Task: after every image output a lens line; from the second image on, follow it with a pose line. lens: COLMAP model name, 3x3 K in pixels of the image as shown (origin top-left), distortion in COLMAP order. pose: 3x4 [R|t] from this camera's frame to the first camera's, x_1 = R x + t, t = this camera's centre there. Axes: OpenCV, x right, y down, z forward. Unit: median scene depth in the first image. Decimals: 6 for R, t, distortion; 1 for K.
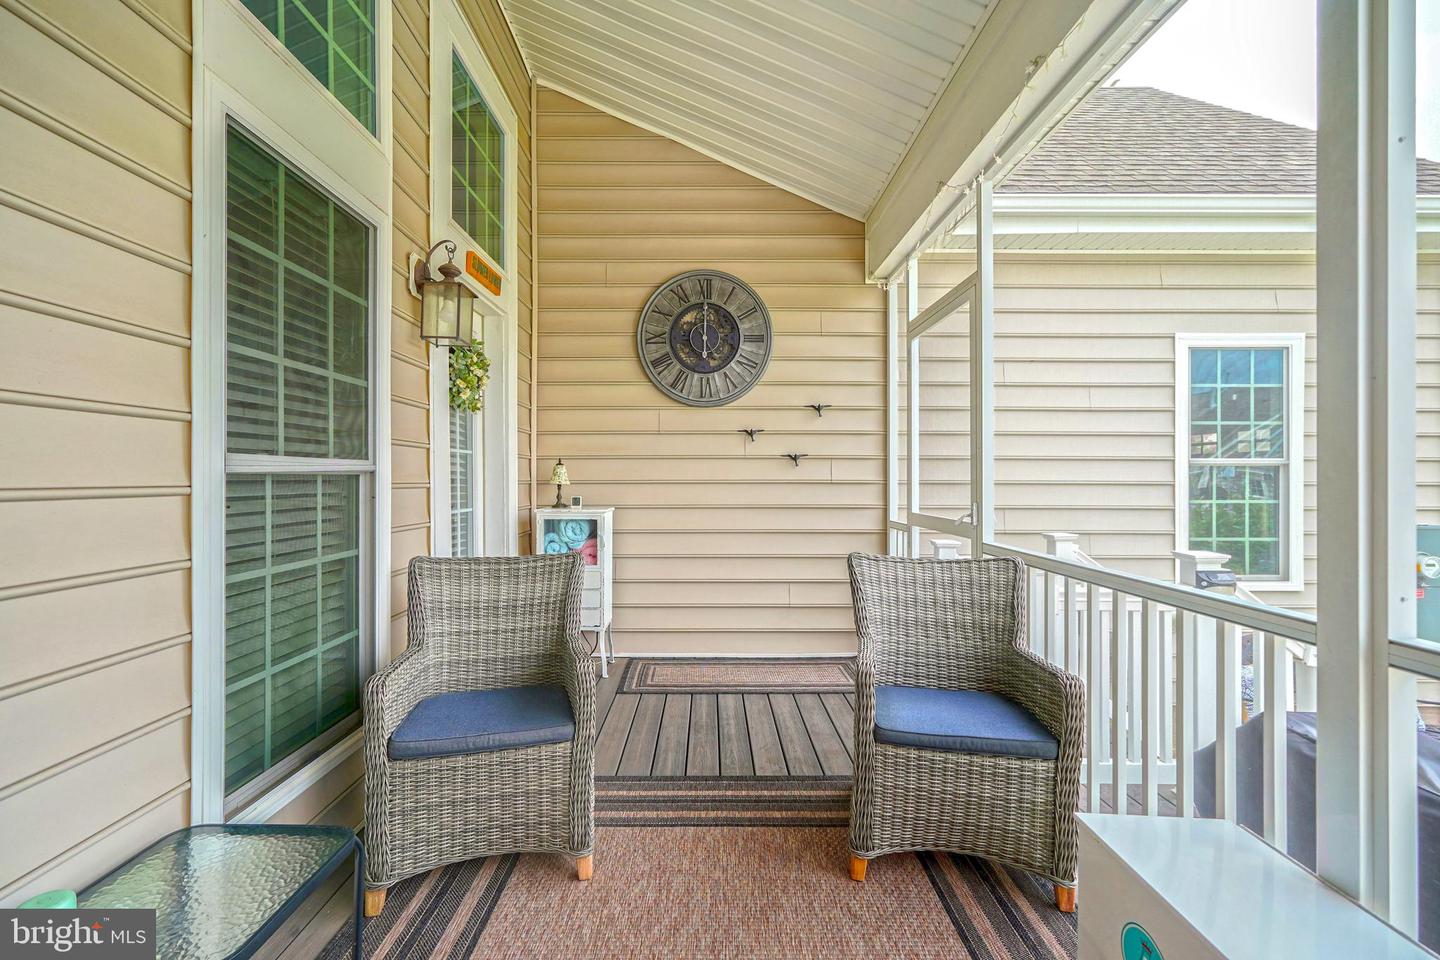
lens RADIAL K [[604.8, 0, 719.9], [0, 604.8, 477.8], [0, 0, 1]] dist [-0.000083, 0.000086]
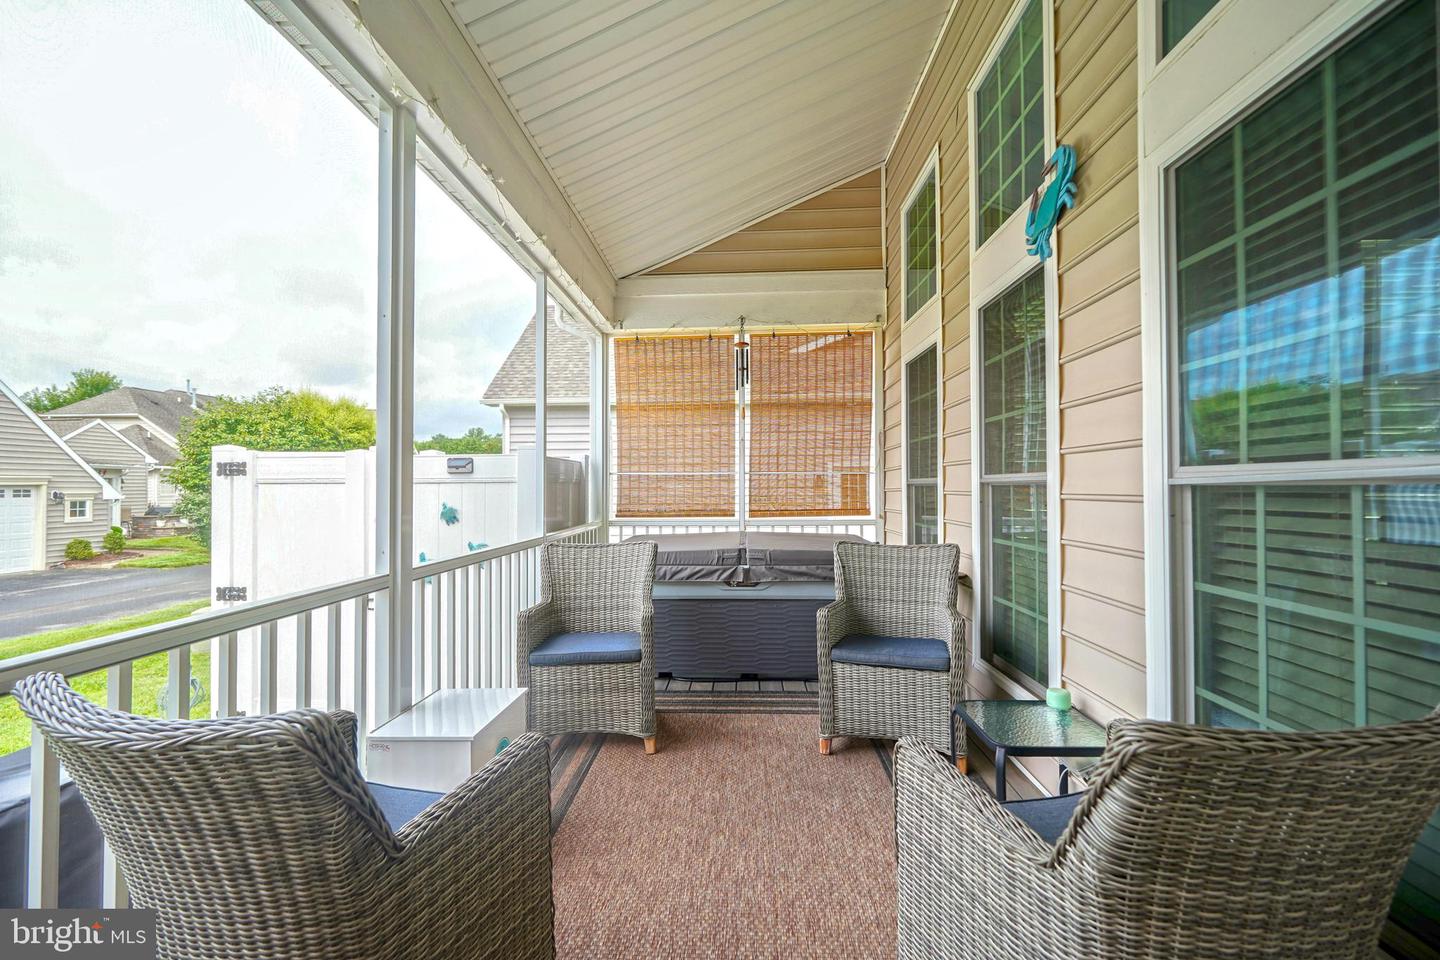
lens RADIAL K [[604.8, 0, 718.8], [0, 604.8, 480.0], [0, 0, 1]] dist [-0.000083, 0.000086]
pose [[-0.999041, 0.003265, 0.043655, -0.025308], [0.002784, 0.999935, -0.011087, -0.006475], [-0.043688, -0.010954, -0.998985, 1.856289]]
